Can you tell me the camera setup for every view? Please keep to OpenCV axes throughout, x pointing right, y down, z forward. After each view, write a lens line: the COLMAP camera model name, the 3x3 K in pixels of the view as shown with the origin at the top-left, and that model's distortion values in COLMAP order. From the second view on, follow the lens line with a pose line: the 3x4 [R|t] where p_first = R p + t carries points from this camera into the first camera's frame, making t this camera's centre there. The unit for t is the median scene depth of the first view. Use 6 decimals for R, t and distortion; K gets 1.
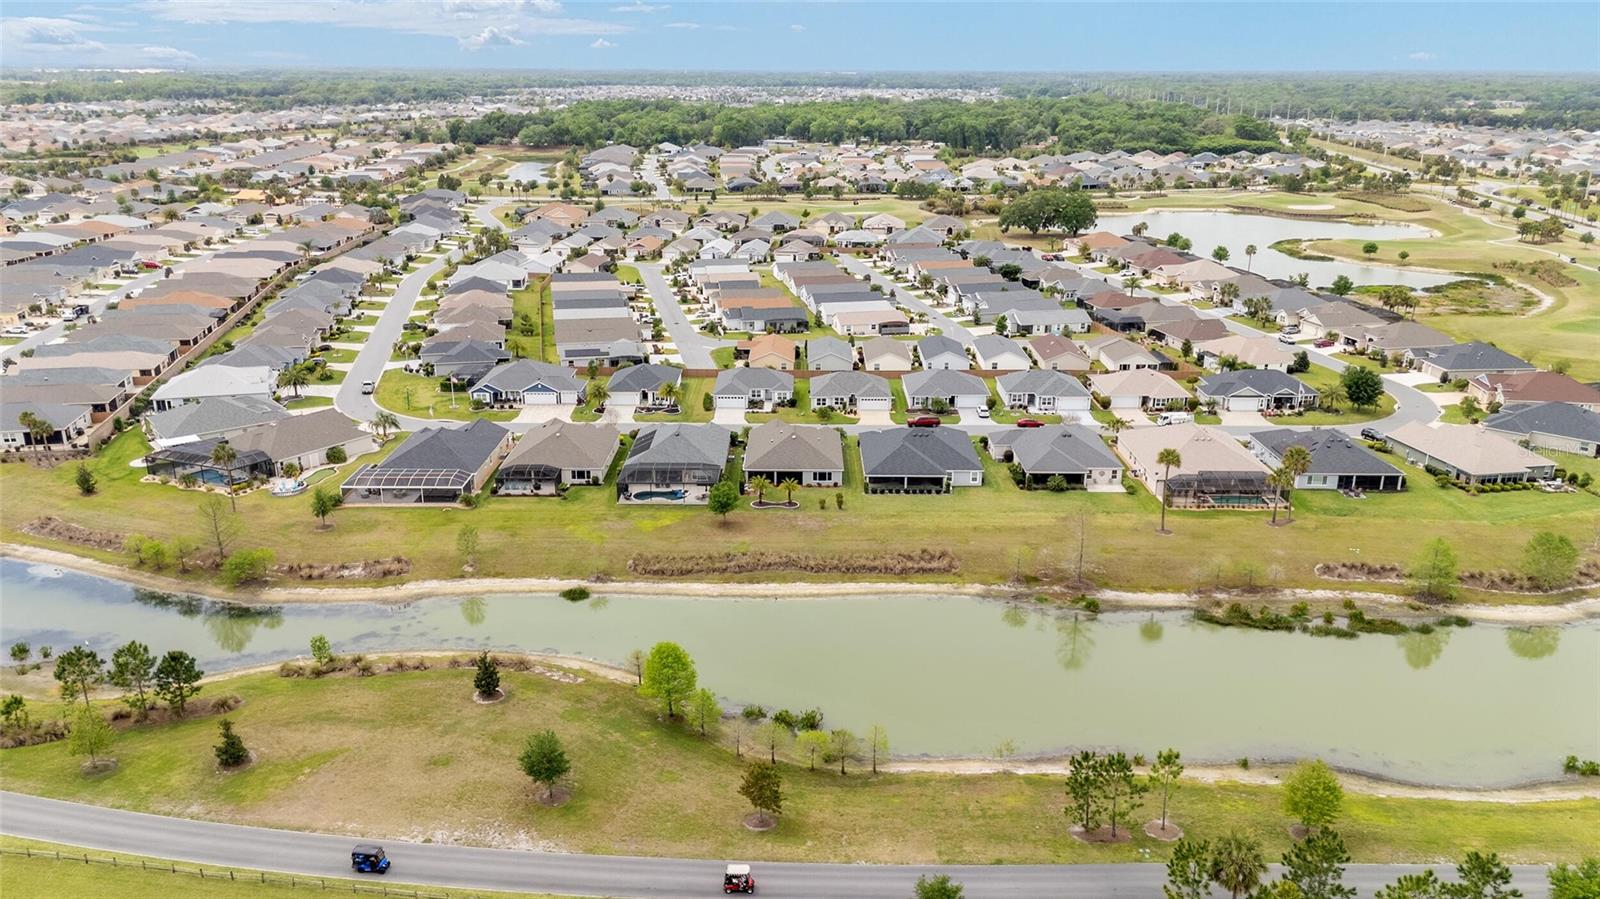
lens RADIAL K [[1180.3, 0, 800.0], [0, 1180.3, 449.5], [0, 0, 1]] dist [0.028485, -0.004872]
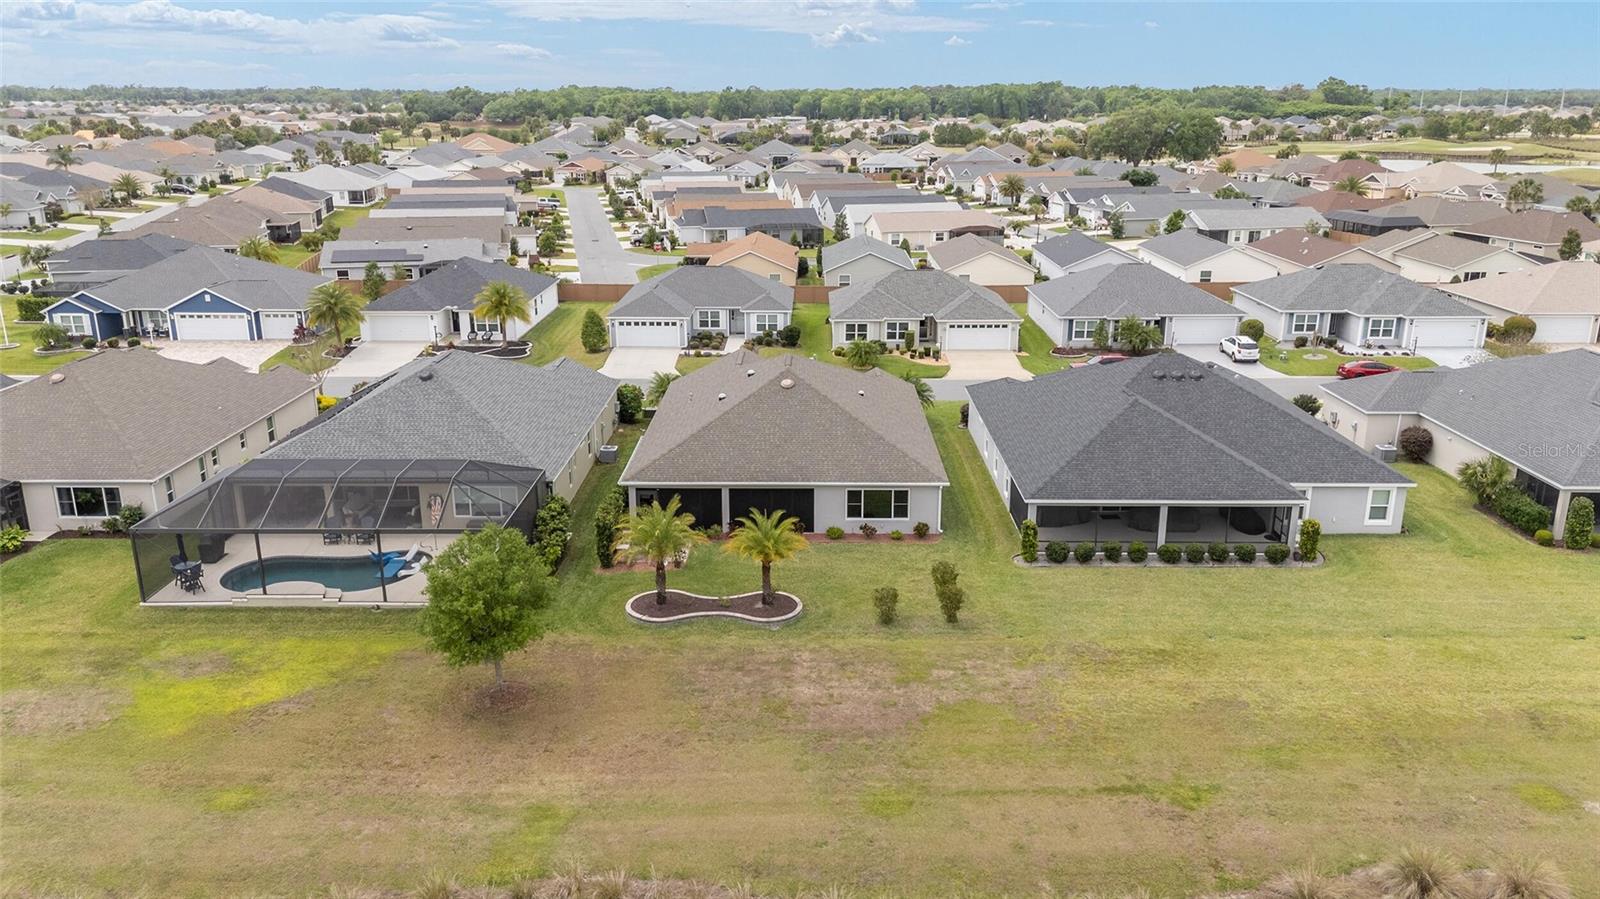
lens RADIAL K [[1180.3, 0, 800.0], [0, 1180.3, 449.5], [0, 0, 1]] dist [0.028485, -0.004872]
pose [[0.999951, -0.003274, -0.009329, 0.001485], [0.003058, 0.999728, -0.023109, 0.014190], [0.009402, 0.023080, 0.999689, 0.632424]]
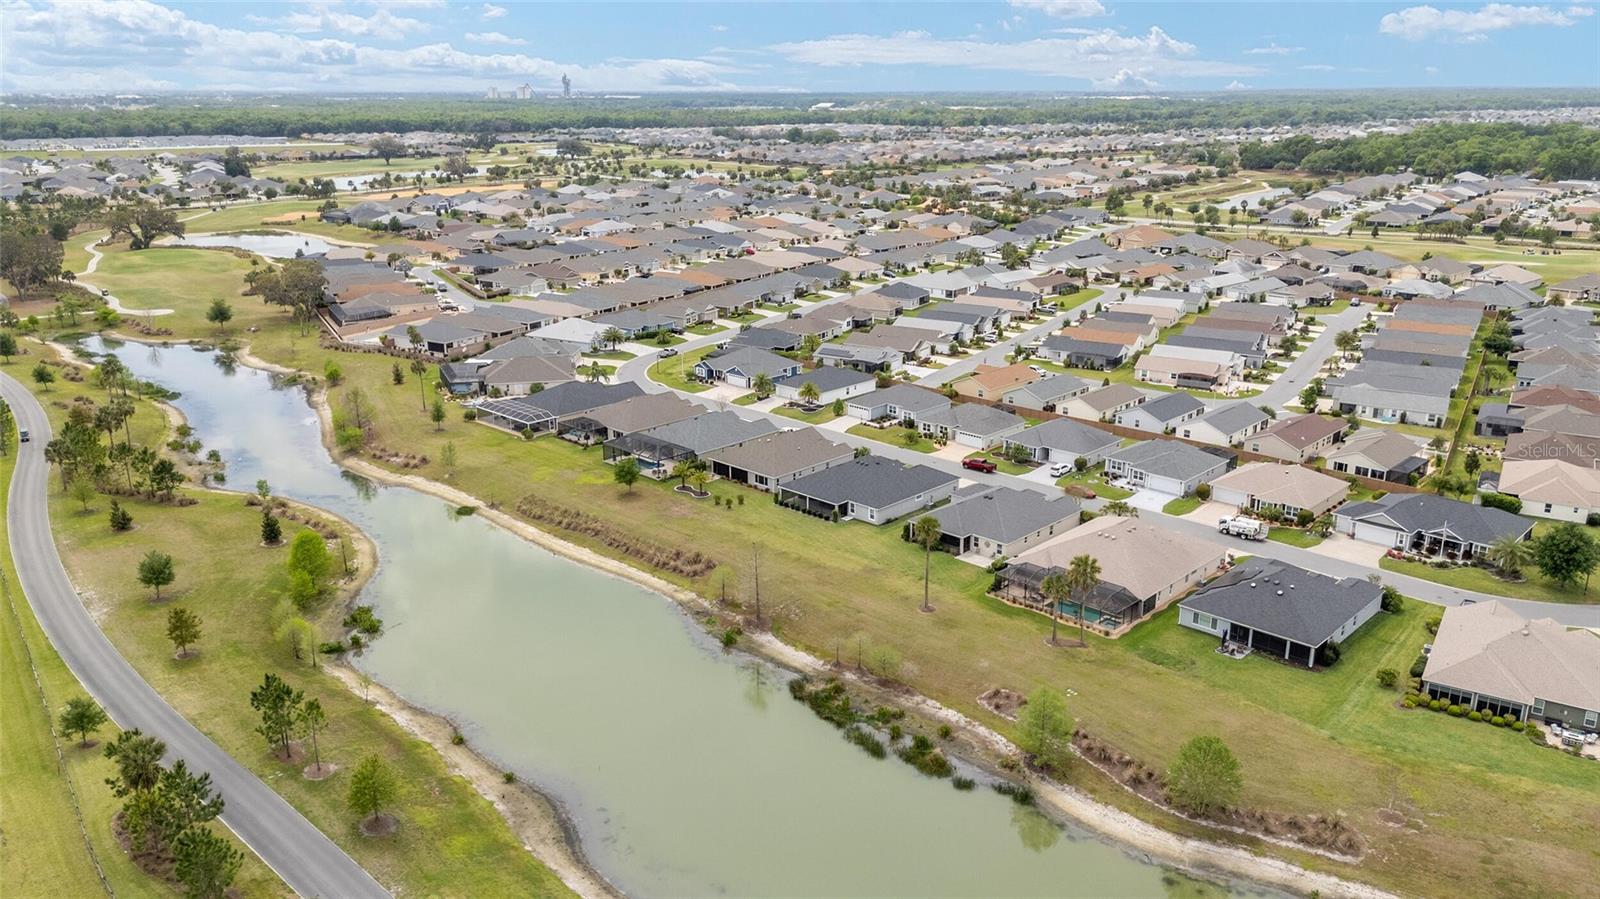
lens RADIAL K [[1180.3, 0, 800.0], [0, 1180.3, 449.5], [0, 0, 1]] dist [0.028485, -0.004872]
pose [[0.717527, 0.193371, -0.669151, 0.671570], [-0.205474, 0.976702, 0.061919, -0.068783], [0.665534, 0.093064, 0.740543, 0.227516]]
